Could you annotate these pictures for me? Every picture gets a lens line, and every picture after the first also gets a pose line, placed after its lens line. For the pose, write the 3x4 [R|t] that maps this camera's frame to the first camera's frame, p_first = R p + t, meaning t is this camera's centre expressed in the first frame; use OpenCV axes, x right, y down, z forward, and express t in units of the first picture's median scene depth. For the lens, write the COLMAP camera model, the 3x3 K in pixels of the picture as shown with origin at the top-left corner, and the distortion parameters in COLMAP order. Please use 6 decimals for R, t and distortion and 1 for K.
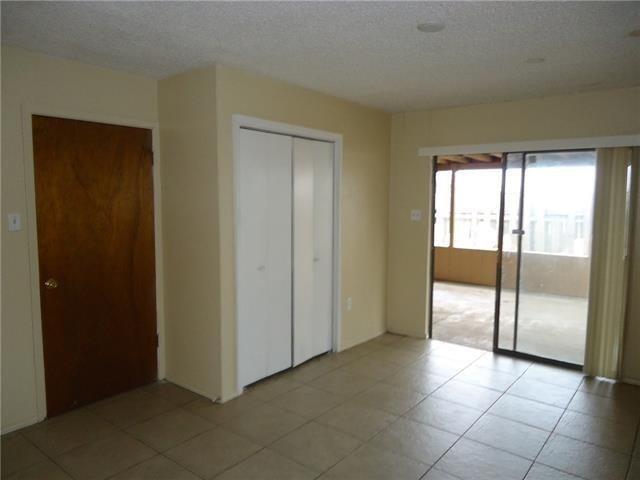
lens RADIAL K [[477.3, 0, 318.6], [0, 477.3, 239.0], [0, 0, 1]] dist [0.028743, 0.001233]
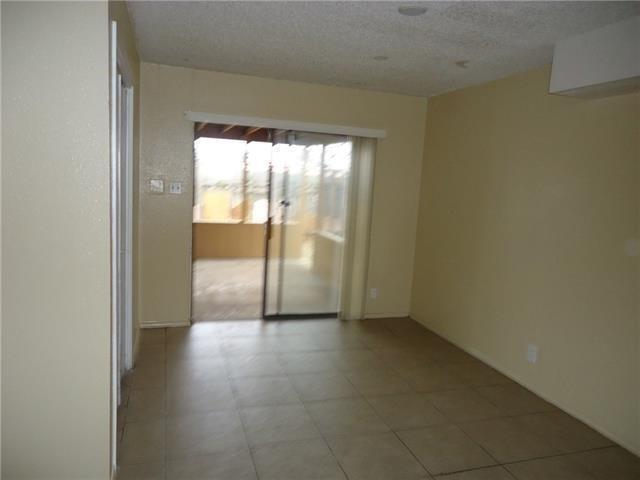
lens RADIAL K [[477.3, 0, 318.6], [0, 477.3, 240.7], [0, 0, 1]] dist [0.028743, 0.001233]
pose [[0.556706, -0.095417, 0.825211, -0.414525], [0.026657, 0.994922, 0.097057, -0.034558], [-0.830282, -0.032034, 0.556422, 0.323087]]
